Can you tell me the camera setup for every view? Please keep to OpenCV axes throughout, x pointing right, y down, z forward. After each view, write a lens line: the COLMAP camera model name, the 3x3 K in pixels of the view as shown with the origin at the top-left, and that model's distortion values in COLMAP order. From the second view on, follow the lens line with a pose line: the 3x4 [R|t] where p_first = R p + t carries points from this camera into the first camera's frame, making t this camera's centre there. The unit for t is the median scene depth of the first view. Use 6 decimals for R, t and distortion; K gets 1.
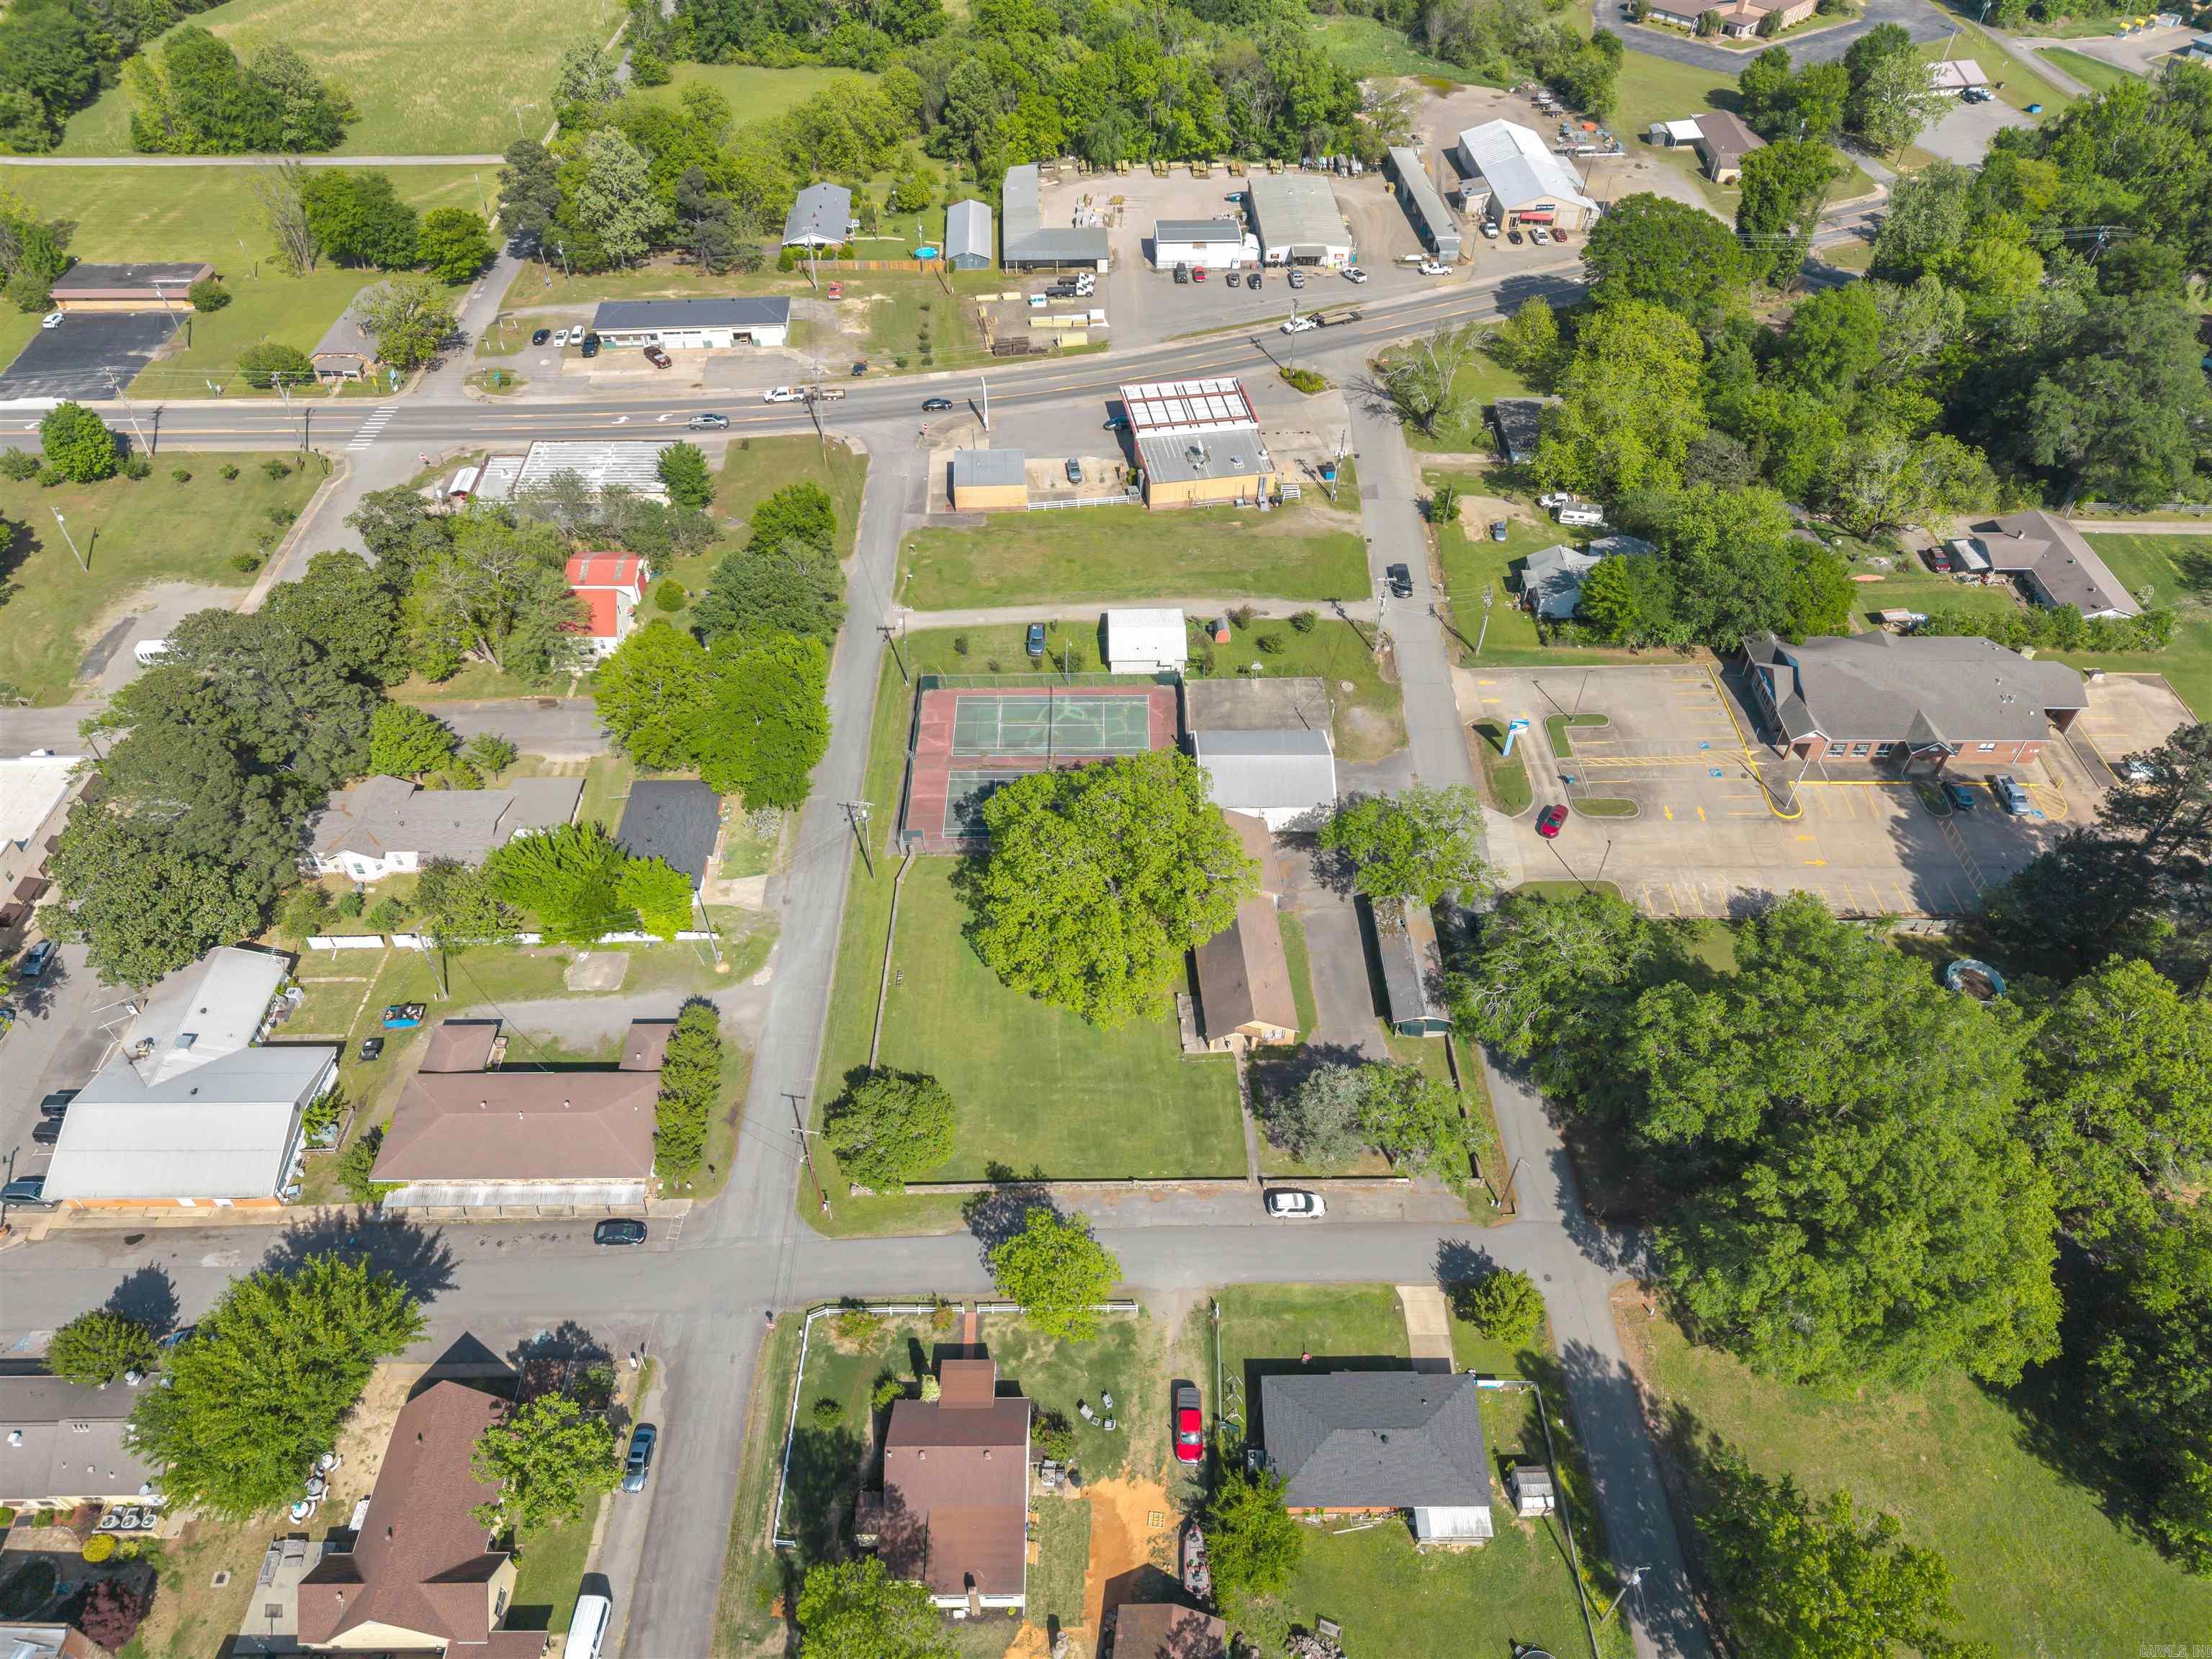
lens RADIAL K [[1469.6, 0, 1106.0], [0, 1469.6, 829.5], [0, 0, 1]] dist [-0.002968, -0.017097]
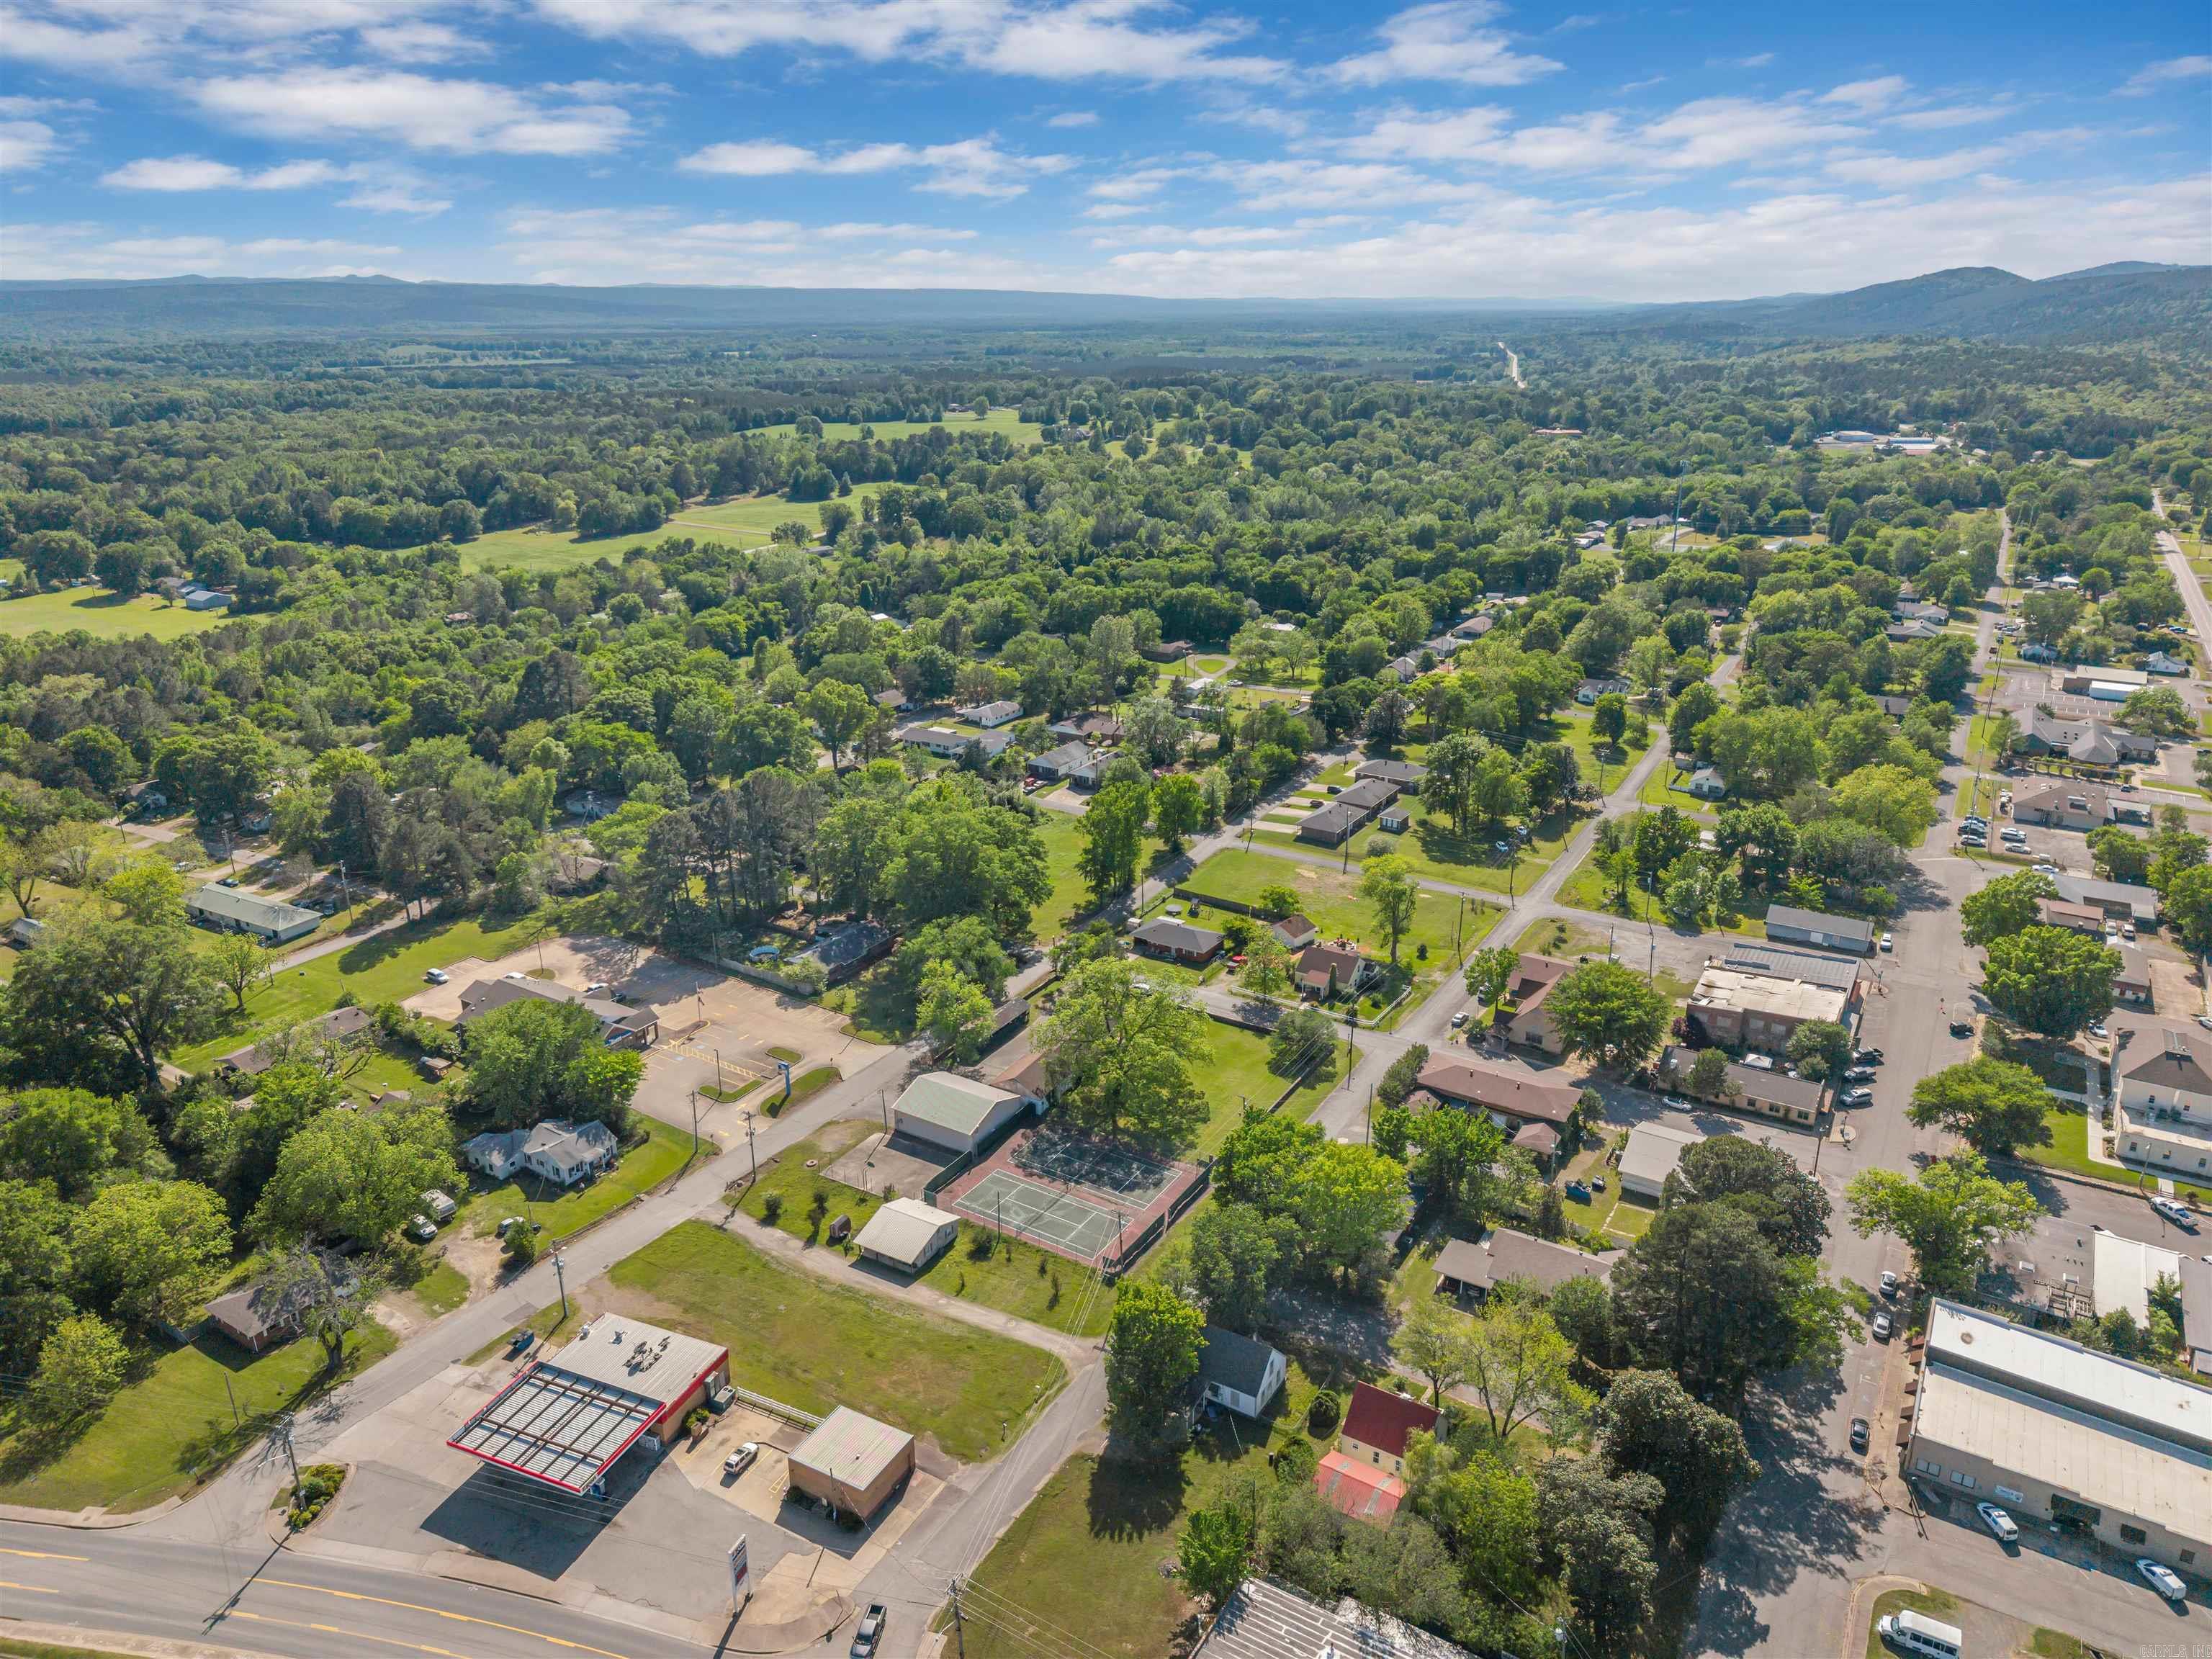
lens RADIAL K [[1469.6, 0, 1106.0], [0, 1469.6, 829.5], [0, 0, 1]] dist [-0.002968, -0.017097]
pose [[-0.842490, -0.170015, 0.511180, -0.655487], [0.395102, 0.450029, 0.800855, -1.169299], [-0.366203, 0.876680, -0.311972, 1.116455]]
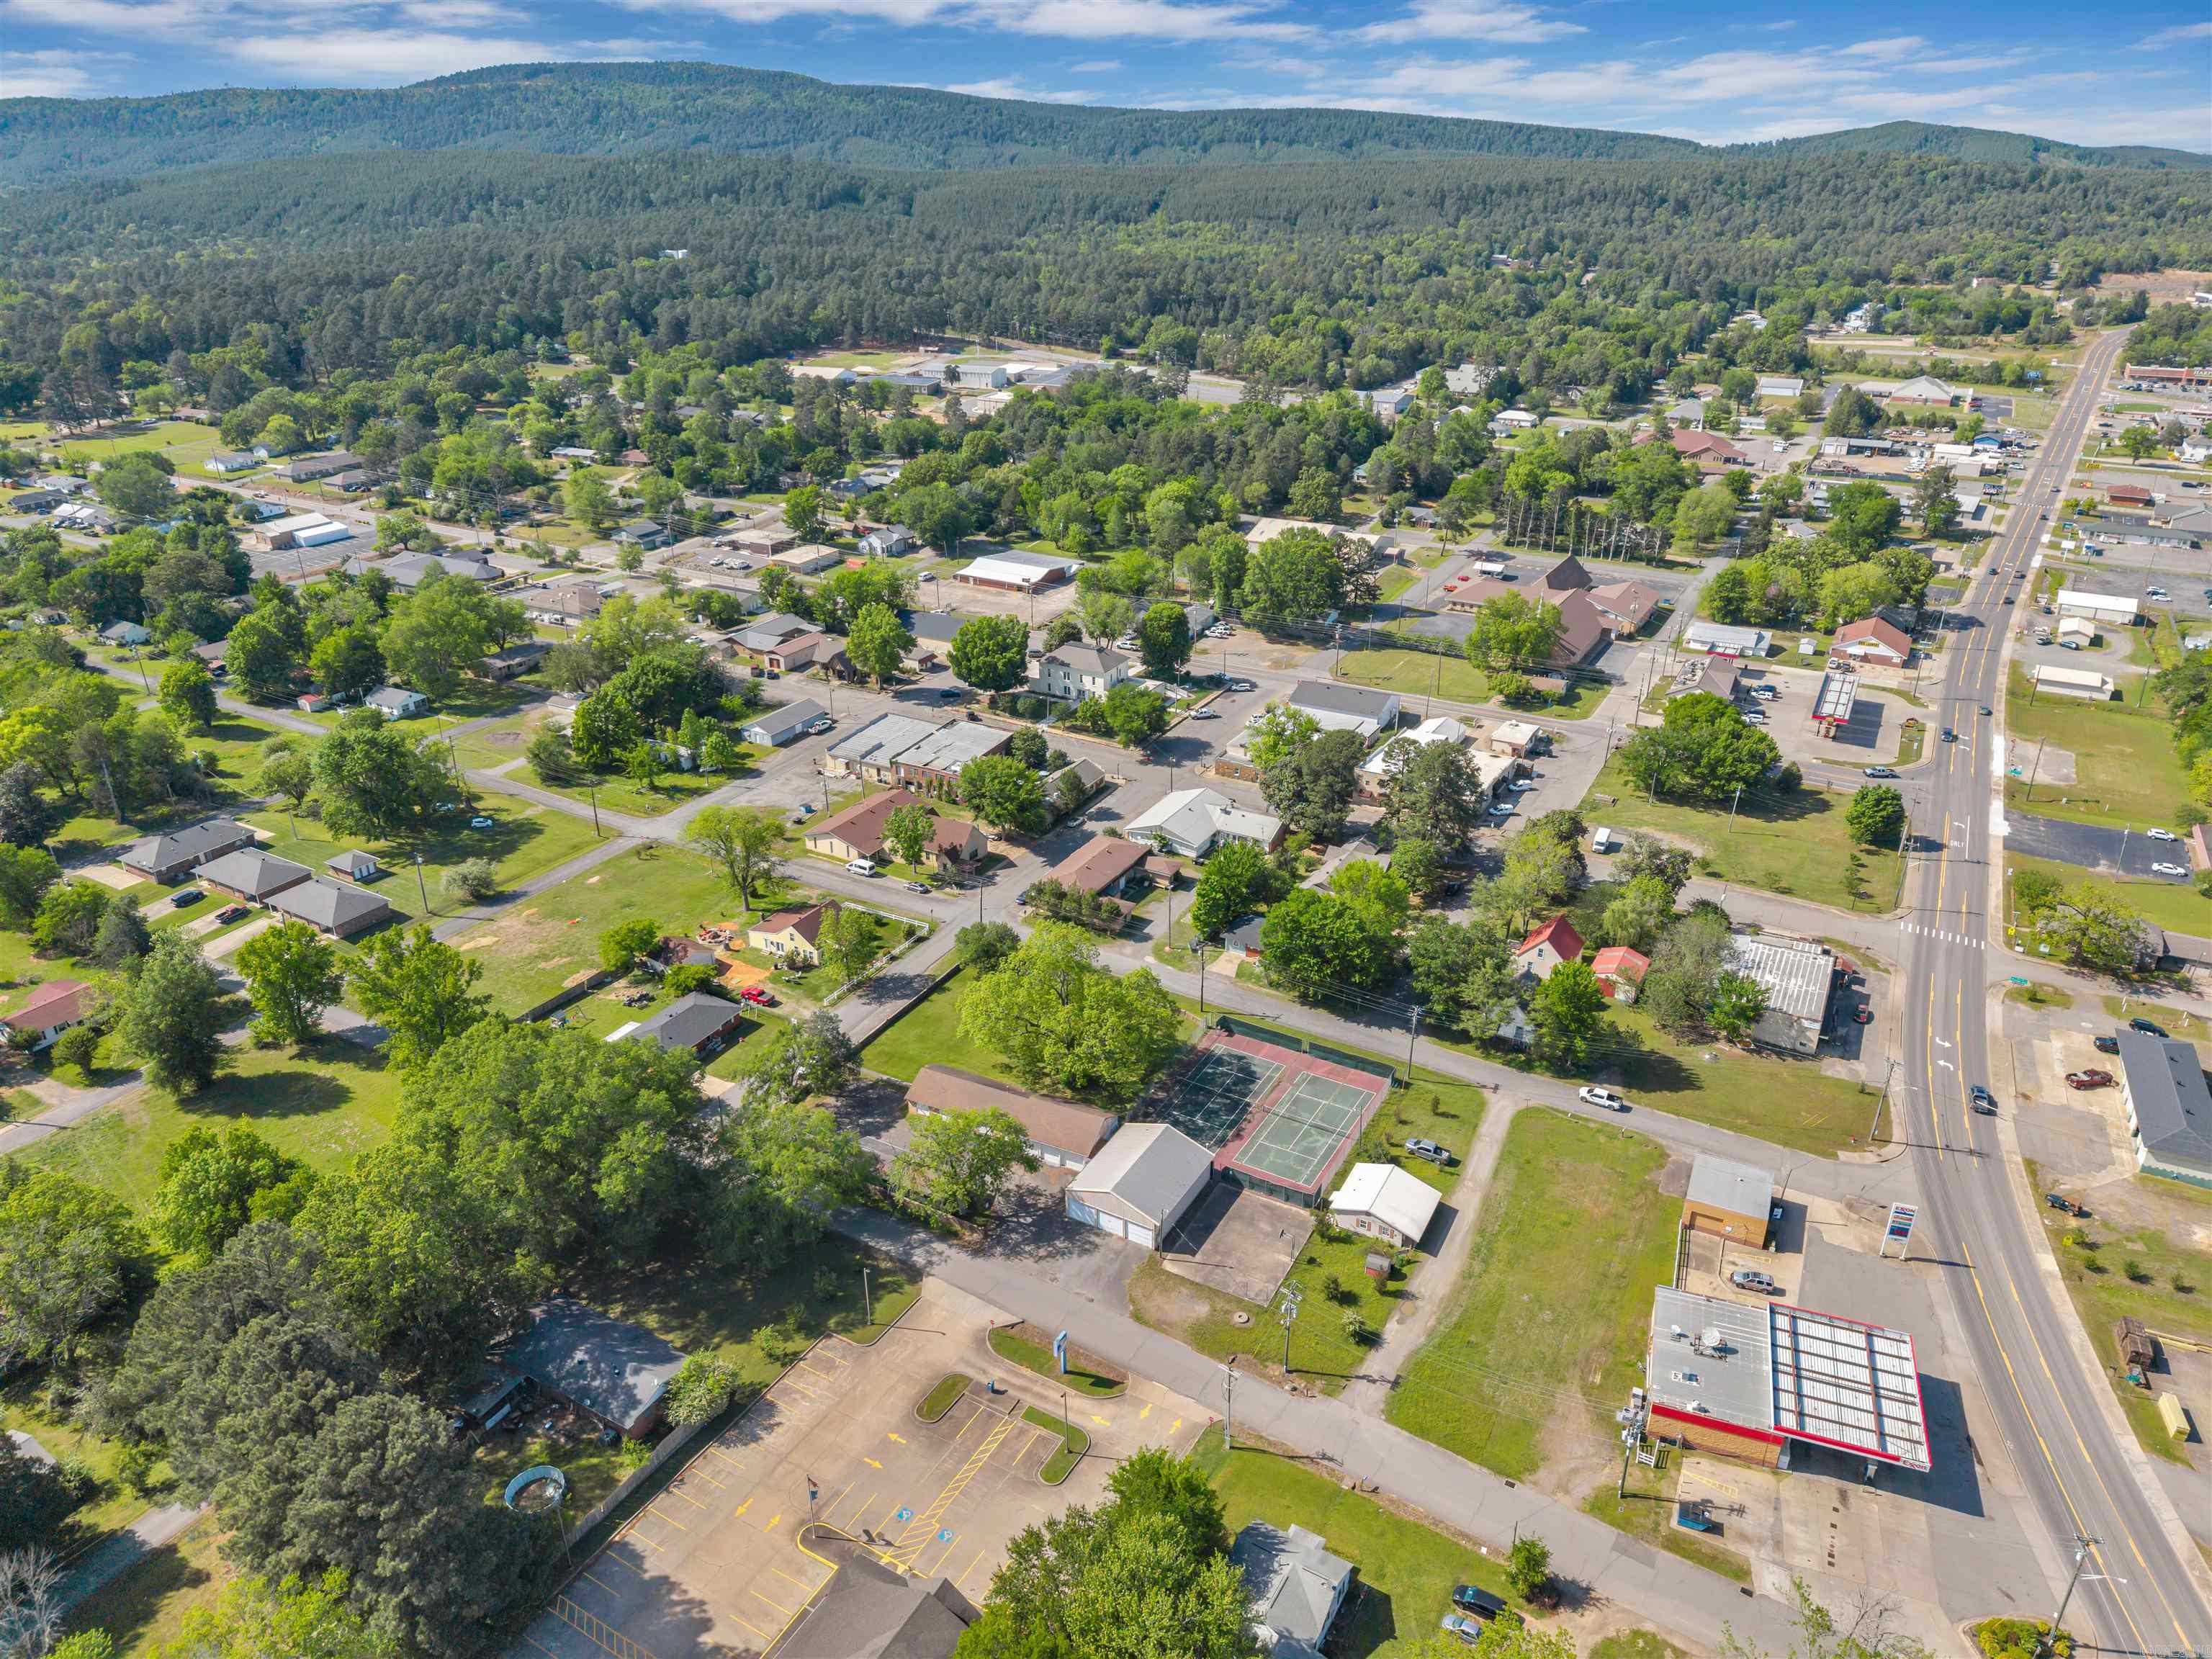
lens RADIAL K [[1469.6, 0, 1106.0], [0, 1469.6, 829.5], [0, 0, 1]] dist [-0.002968, -0.017097]
pose [[-0.497655, 0.363294, -0.787627, 0.861199], [-0.622947, 0.482161, 0.616001, -0.796449], [0.603553, 0.797206, -0.013637, 0.768707]]
